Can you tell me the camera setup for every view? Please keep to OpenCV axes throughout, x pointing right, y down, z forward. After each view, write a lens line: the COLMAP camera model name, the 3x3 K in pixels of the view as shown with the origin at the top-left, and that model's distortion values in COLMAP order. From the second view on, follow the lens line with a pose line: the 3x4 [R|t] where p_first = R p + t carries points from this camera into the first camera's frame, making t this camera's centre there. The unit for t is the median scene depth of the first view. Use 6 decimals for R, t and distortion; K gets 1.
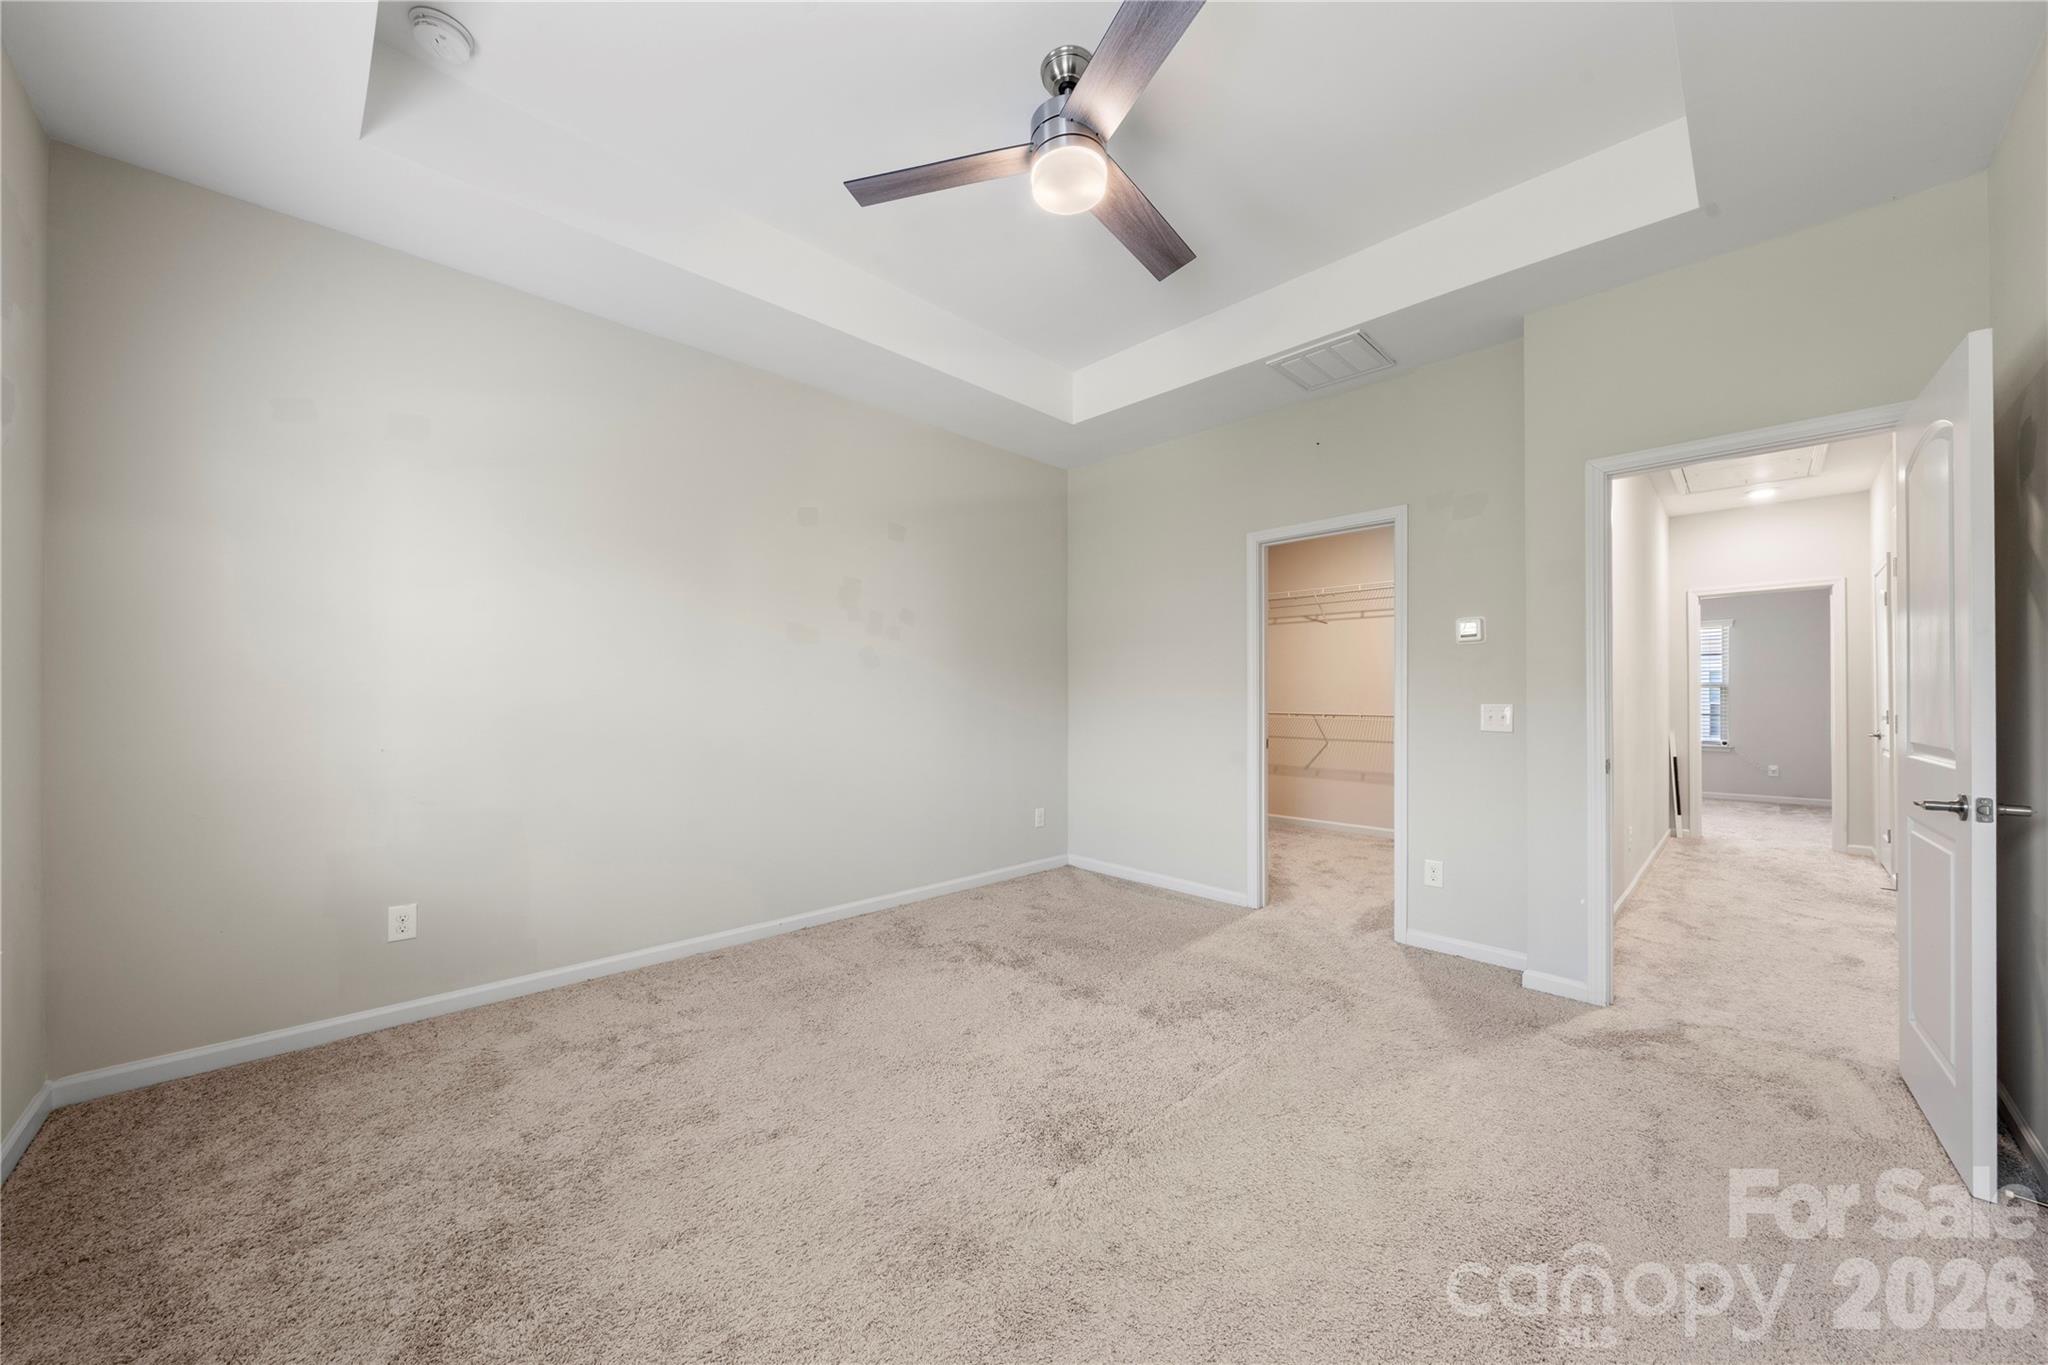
lens RADIAL K [[713.1, 0, 1021.9], [0, 713.1, 689.2], [0, 0, 1]] dist [-0.003745, -0.000170]
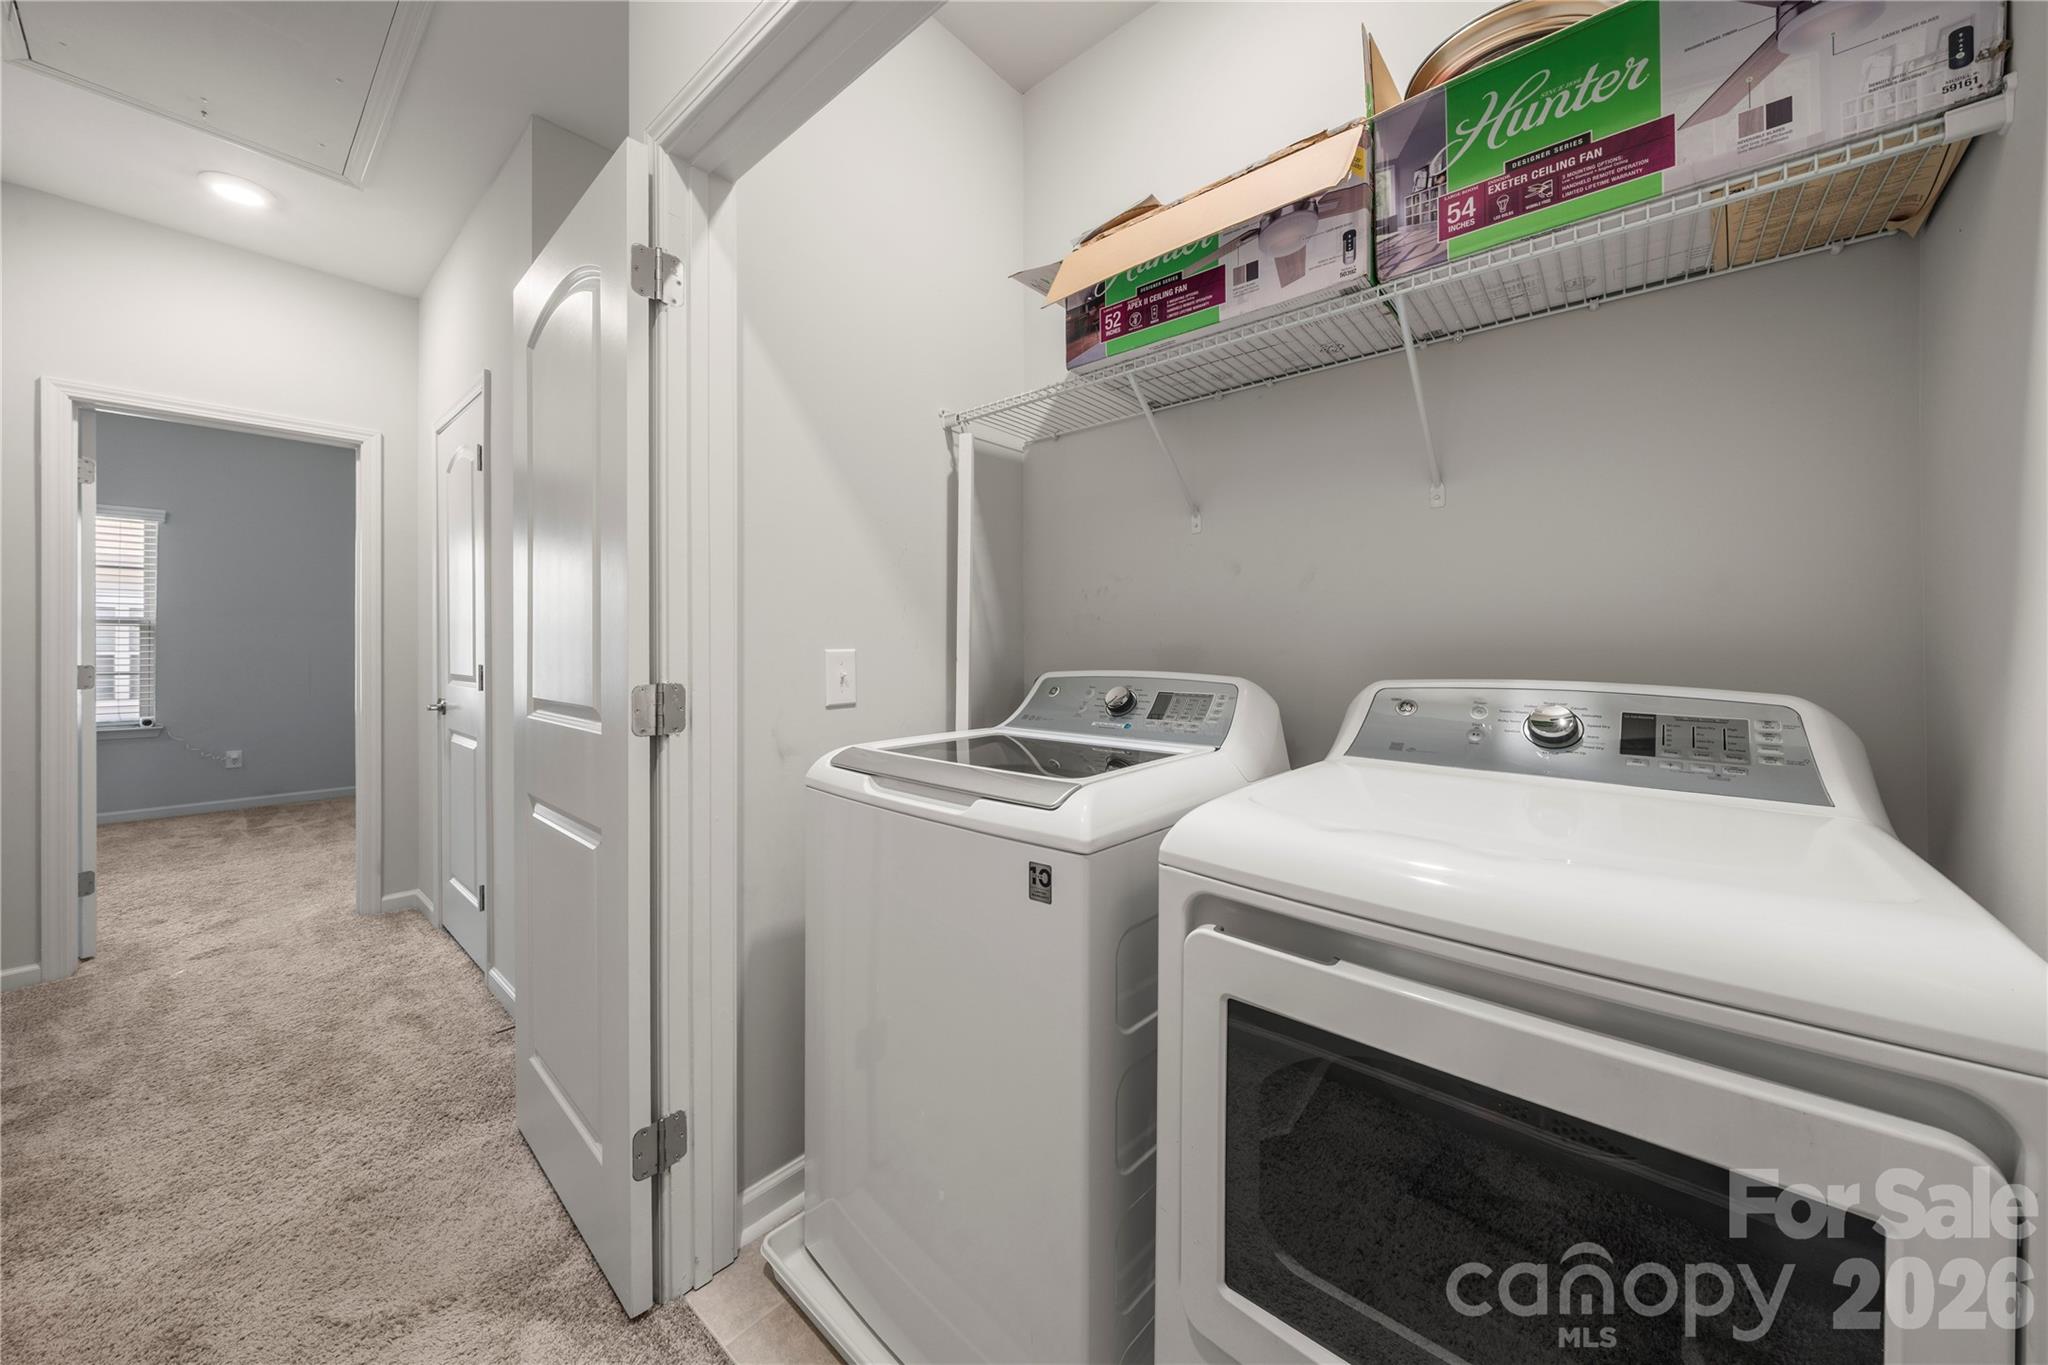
lens RADIAL K [[726.4, 0, 1024.5], [0, 726.4, 670.8], [0, 0, 1]] dist [-0.000140, 0.000024]
pose [[-0.085024, -0.016264, 0.996246, 0.446787], [-0.024460, 0.999599, 0.014232, 0.011371], [-0.996079, -0.023158, -0.085388, 0.447117]]
